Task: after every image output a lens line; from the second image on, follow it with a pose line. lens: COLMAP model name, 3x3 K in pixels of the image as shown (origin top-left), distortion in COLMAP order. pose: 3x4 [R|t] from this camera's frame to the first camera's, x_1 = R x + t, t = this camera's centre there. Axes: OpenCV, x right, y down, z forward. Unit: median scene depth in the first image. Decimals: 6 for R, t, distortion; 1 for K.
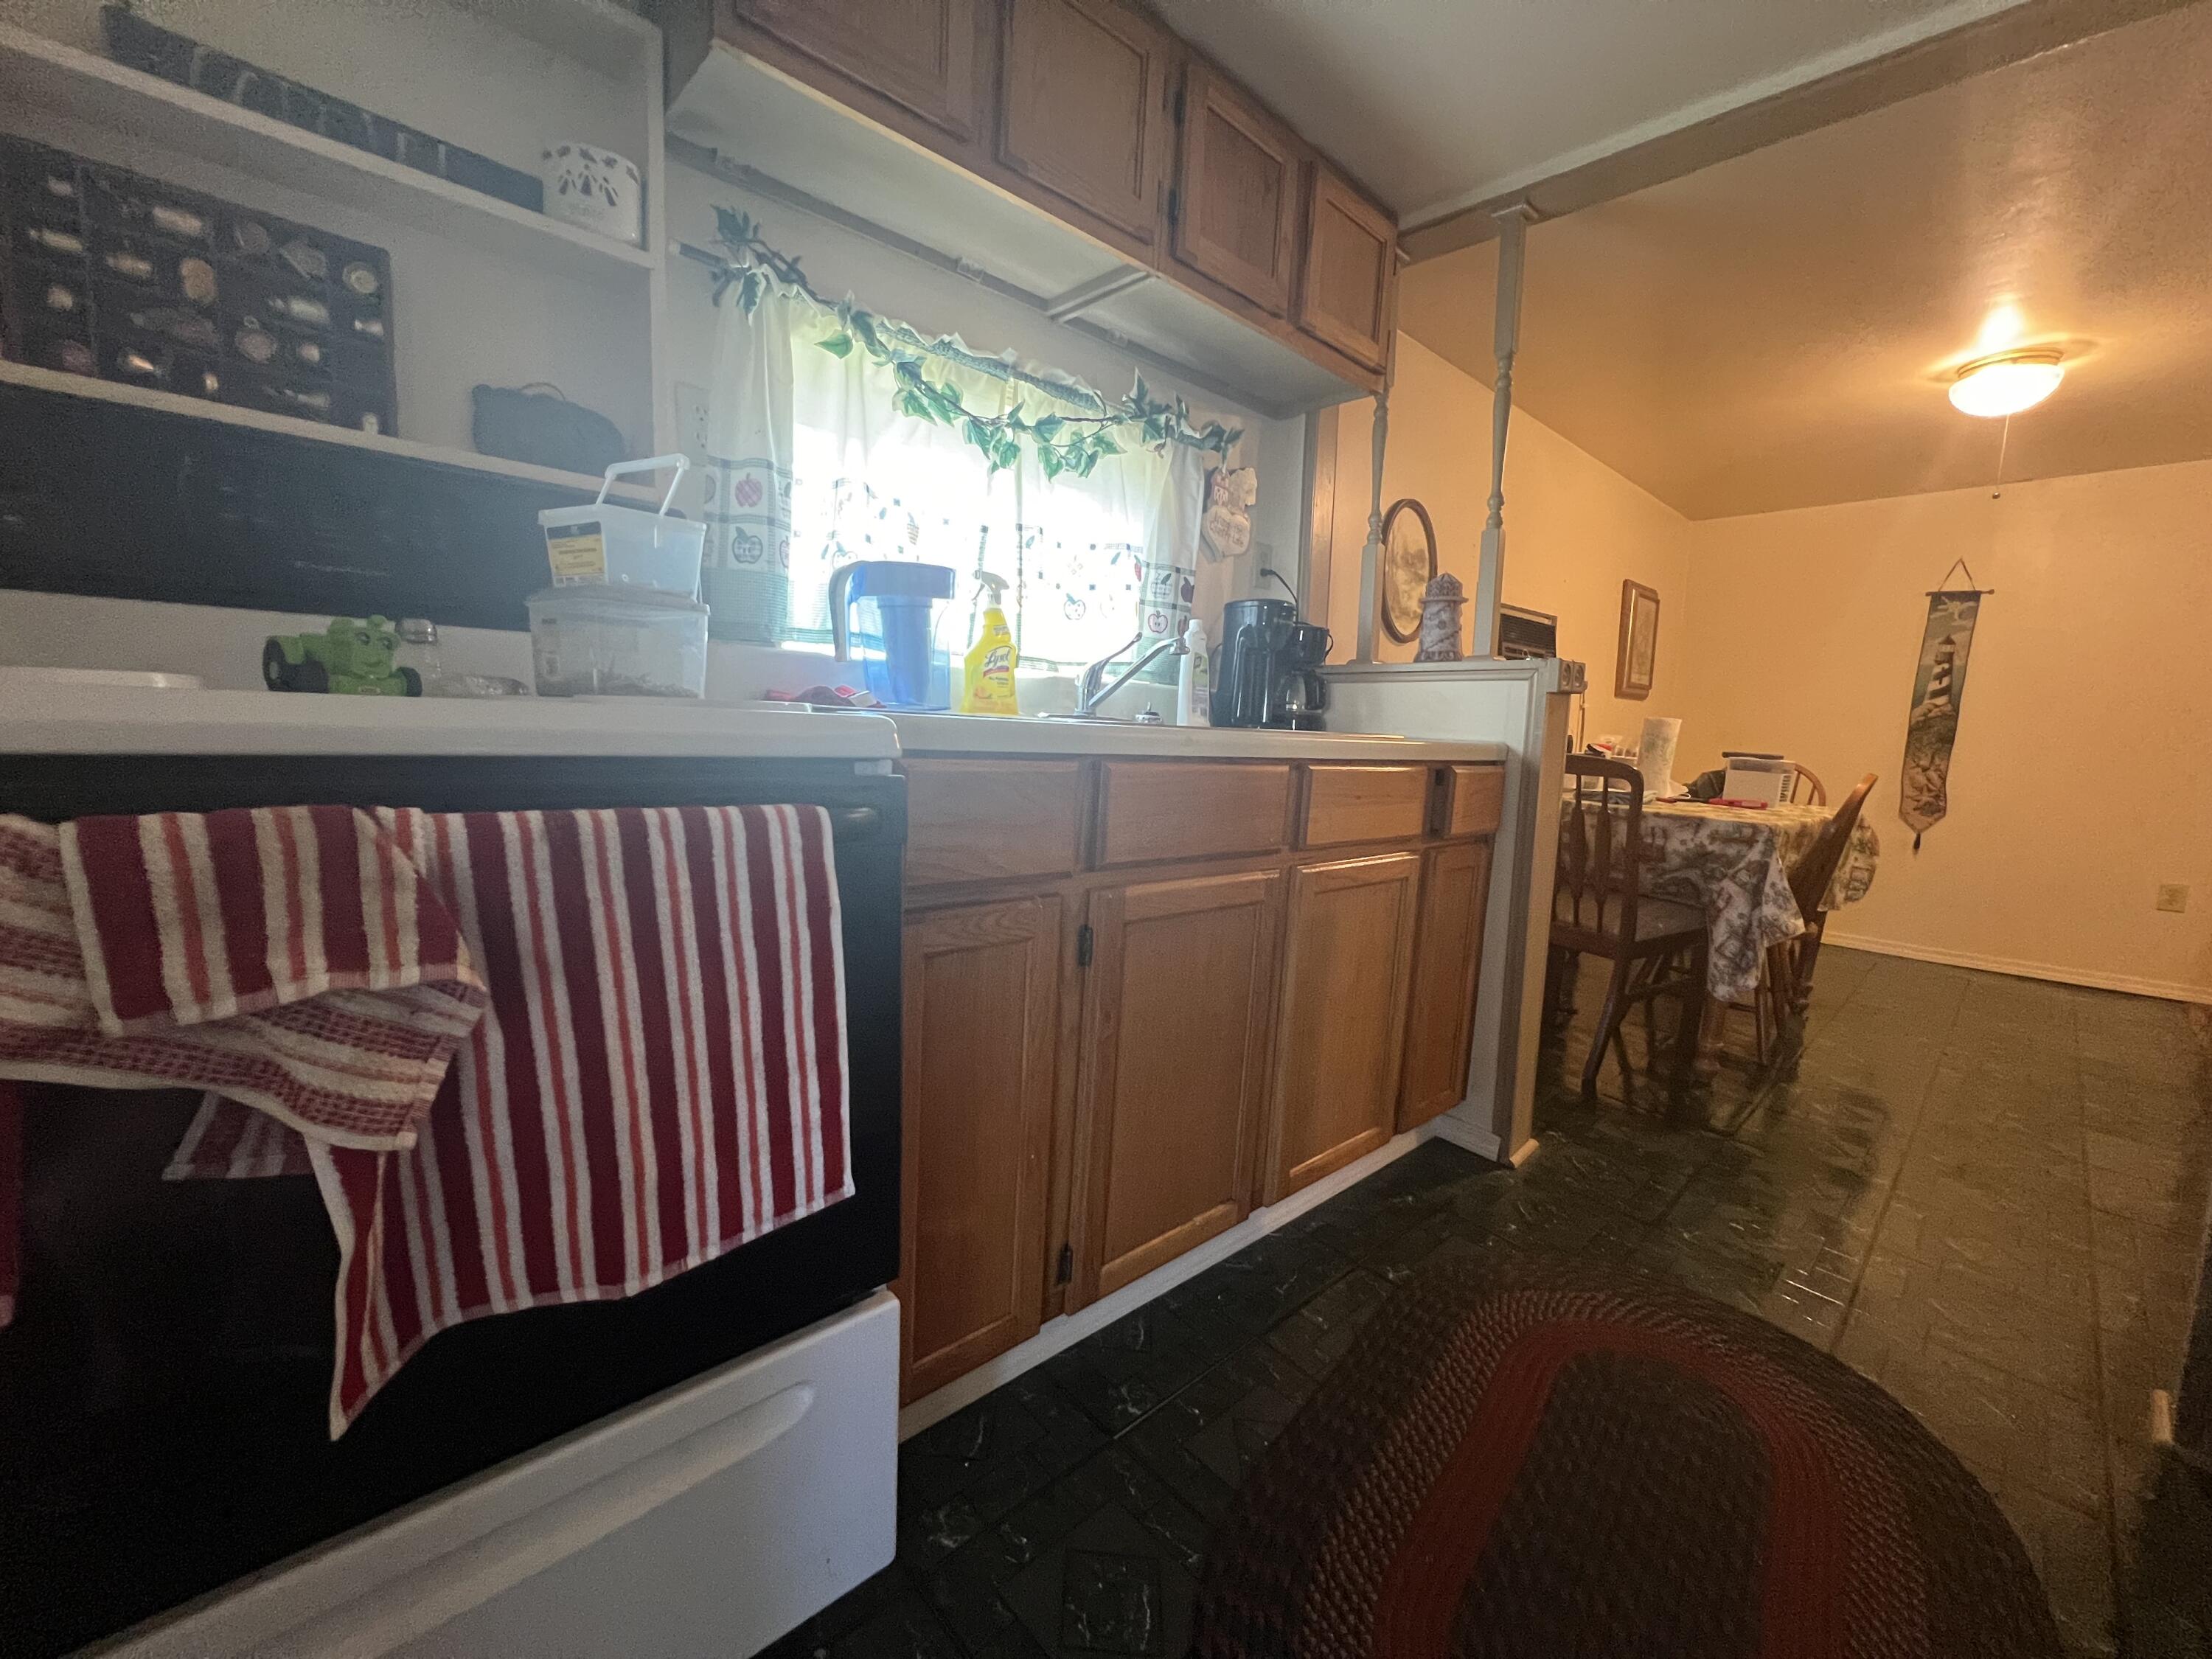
lens RADIAL K [[882.7, 0, 1099.0], [0, 882.7, 829.7], [0, 0, 1]] dist [-0.003110, 0.000833]
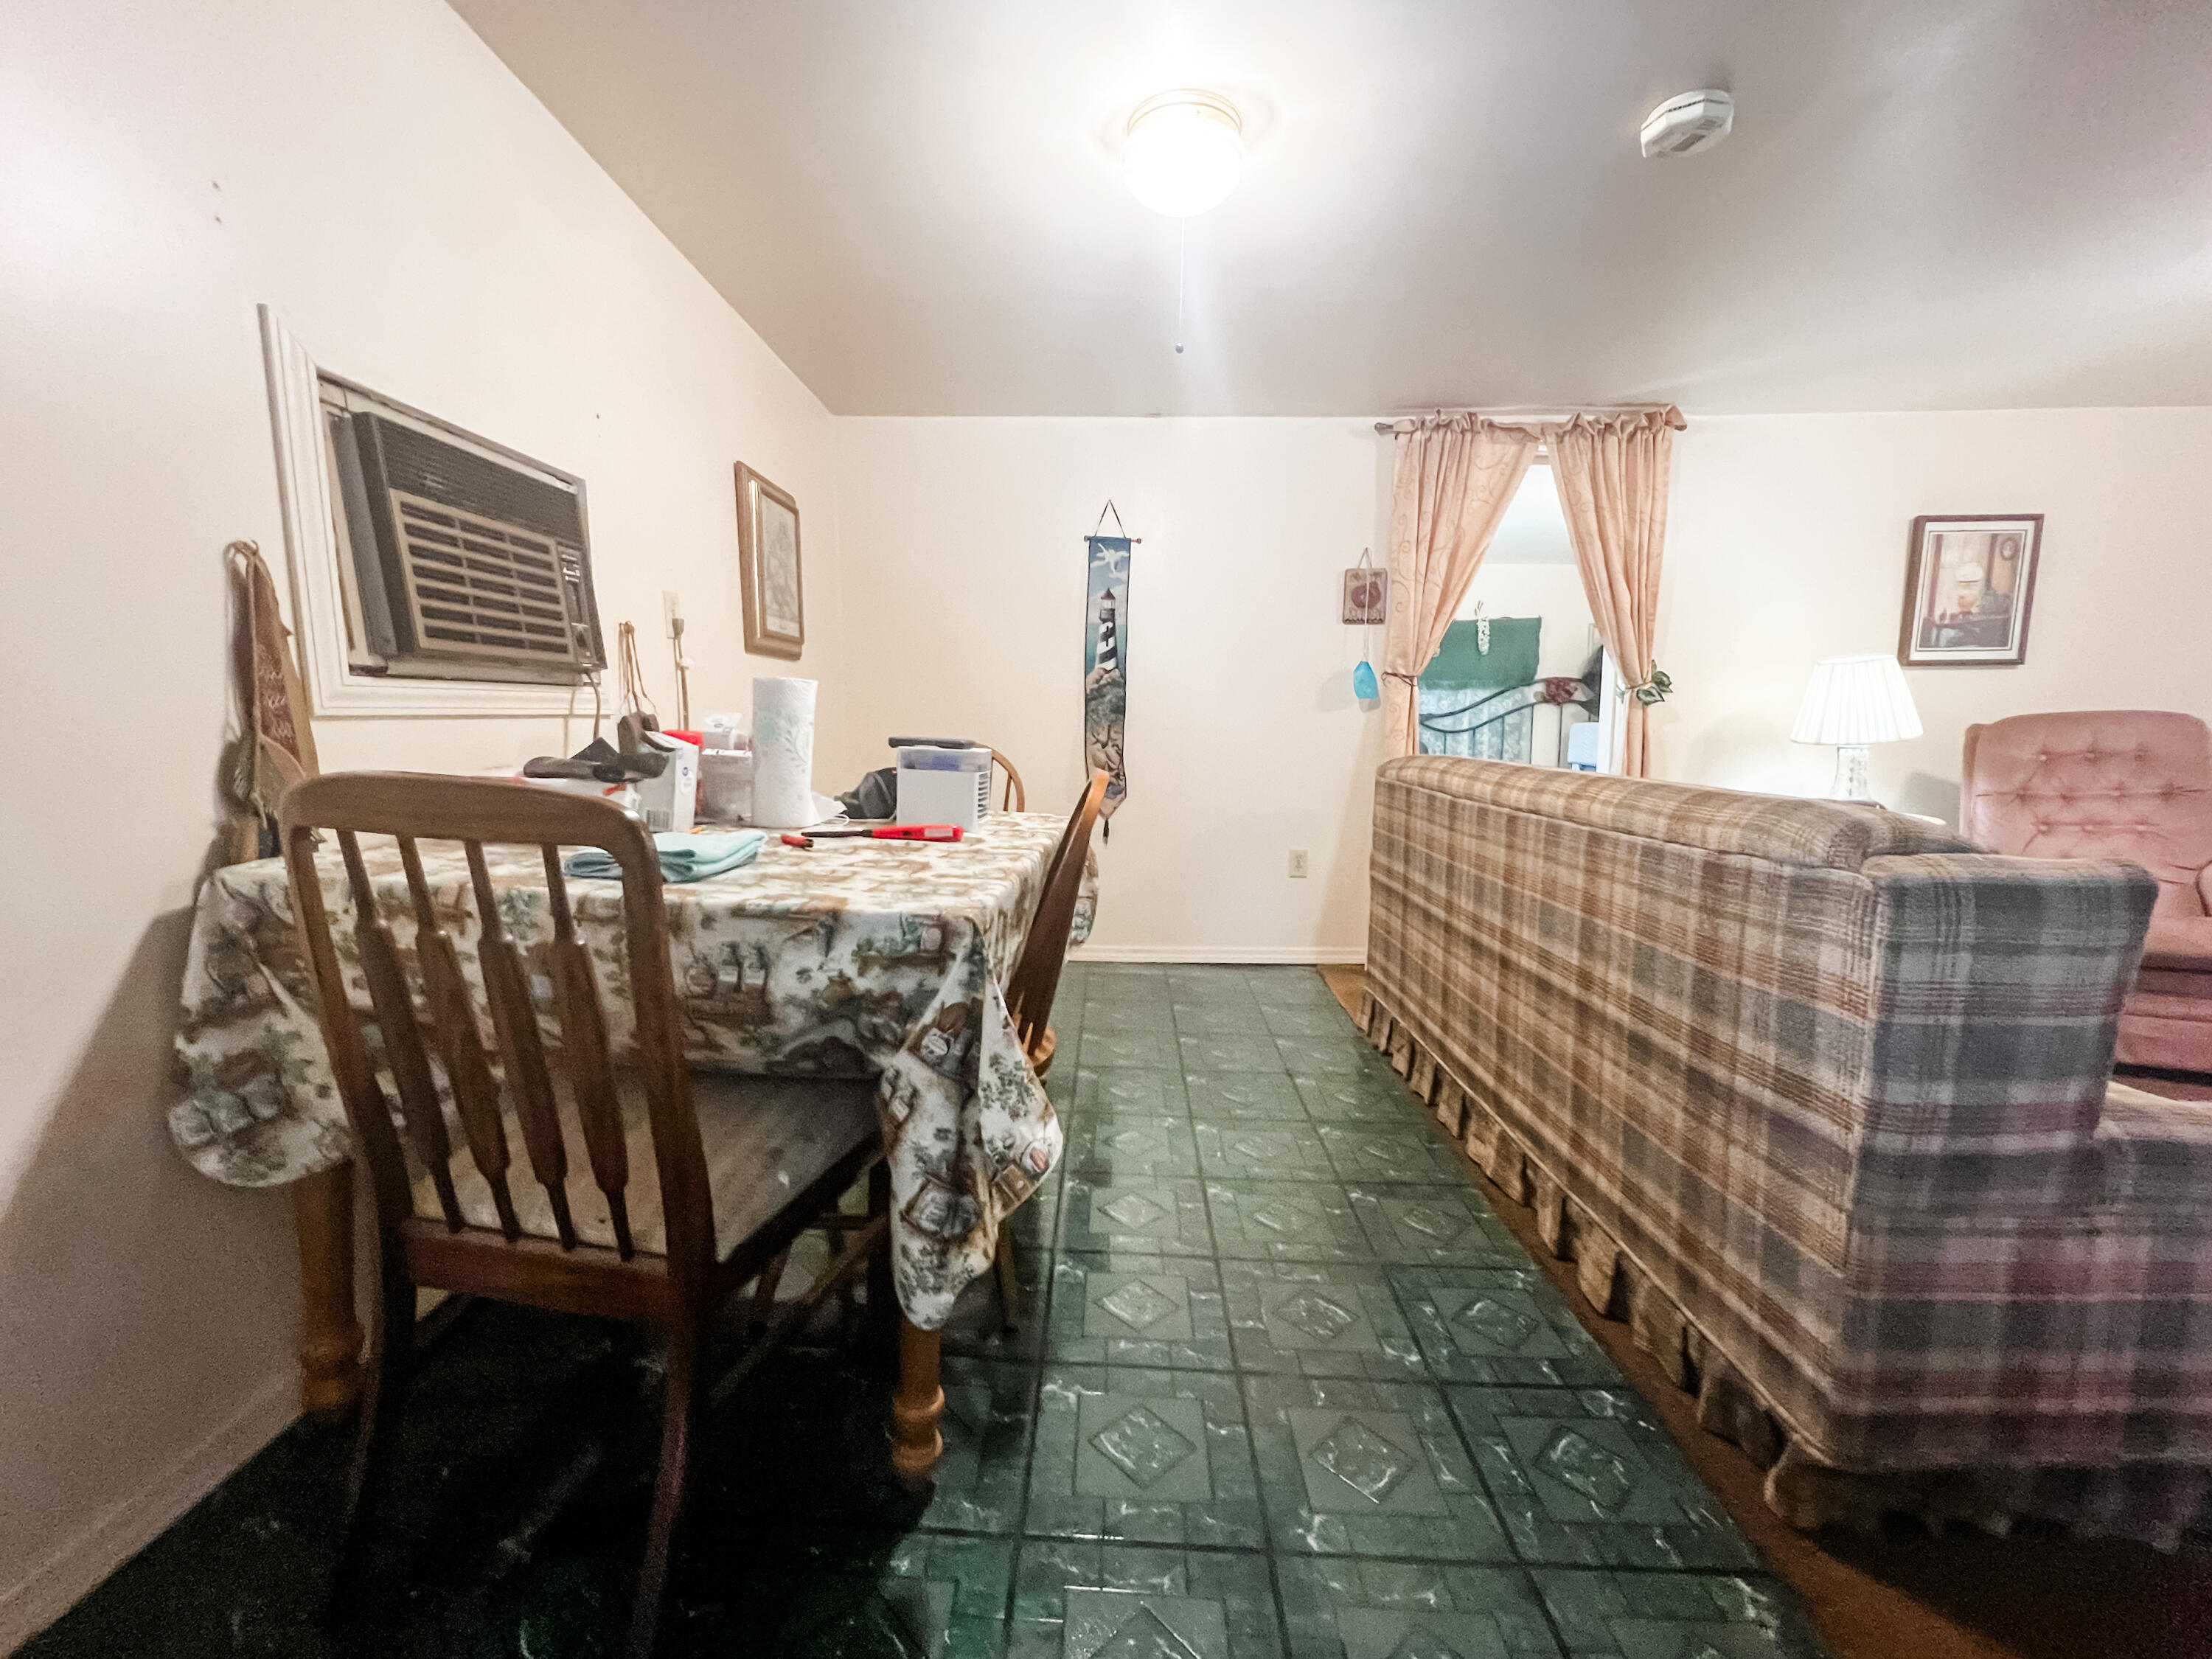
lens RADIAL K [[911.7, 0, 1106.0], [0, 911.7, 829.5], [0, 0, 1]] dist [0.002860, 0.000300]
pose [[0.689476, -0.113296, 0.715393, 0.624046], [0.102238, 0.993025, 0.058731, -0.082335], [-0.717057, 0.032647, 0.696250, 0.813665]]
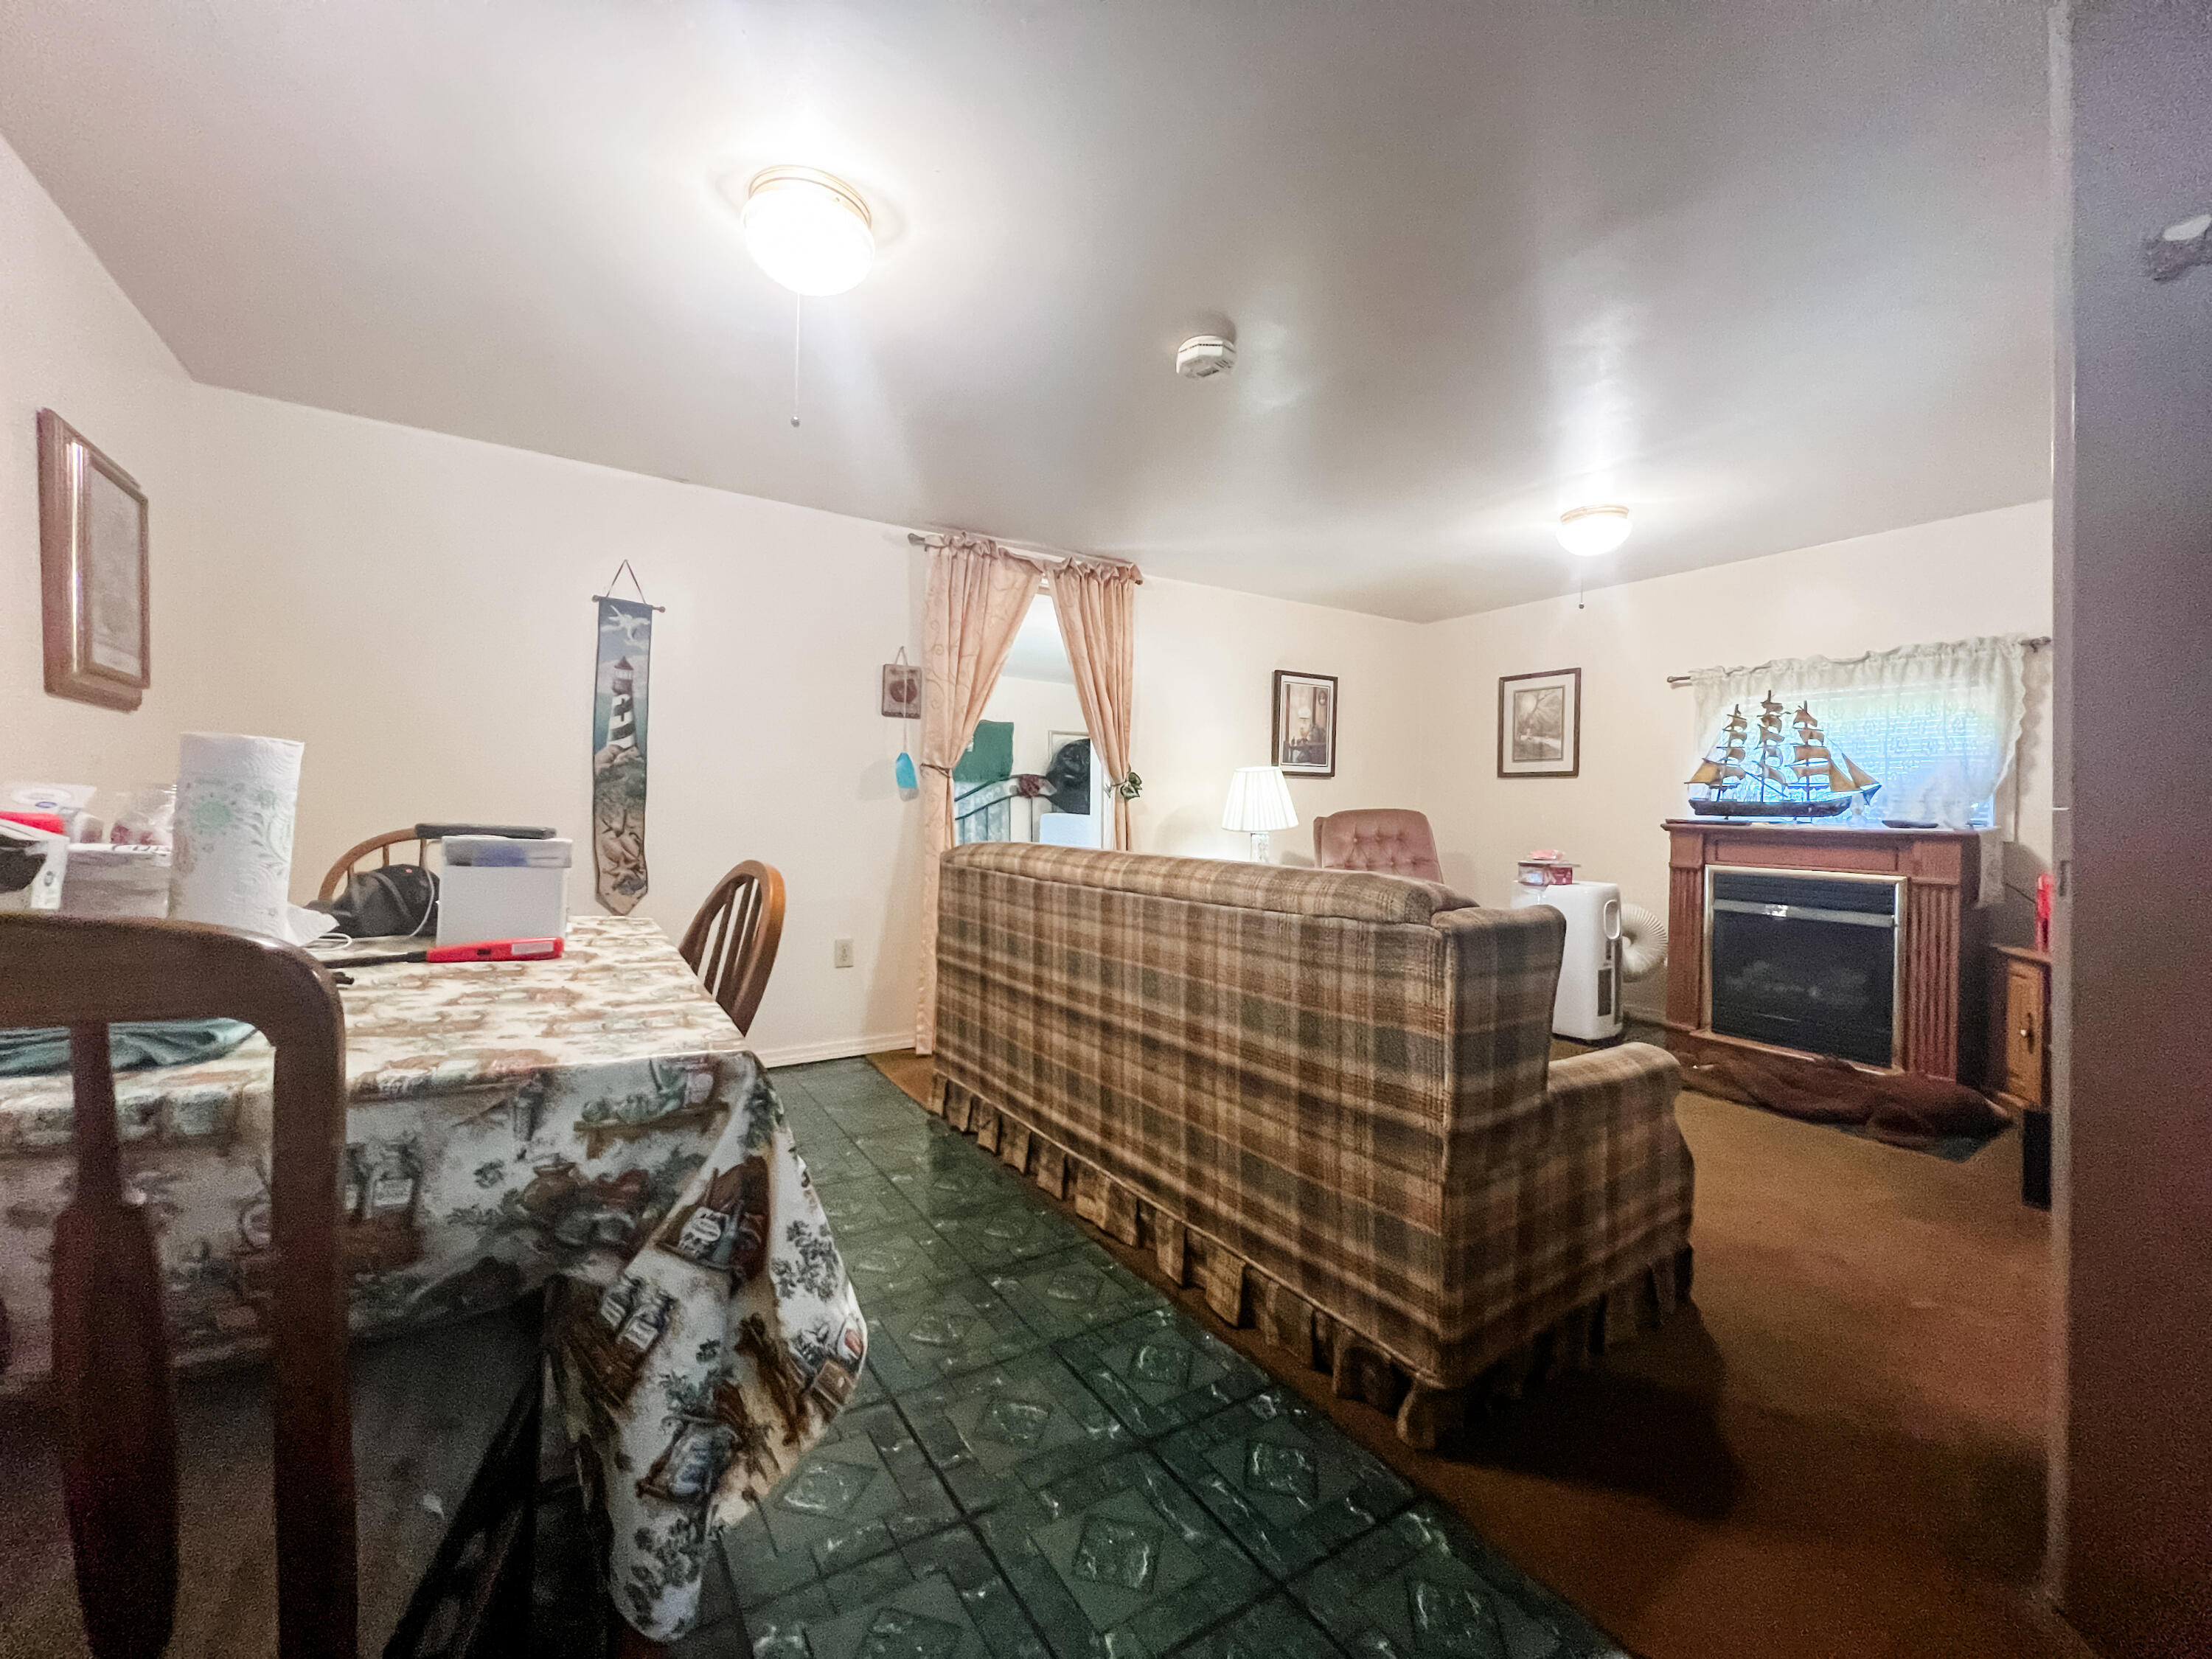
lens RADIAL K [[880.1, 0, 1100.1], [0, 880.1, 830.8], [0, 0, 1]] dist [-0.000086, 0.000030]
pose [[0.164640, -0.046181, 0.985272, 0.575501], [0.105869, 0.993960, 0.028897, -0.104617], [-0.980656, 0.099552, 0.168535, 1.012148]]
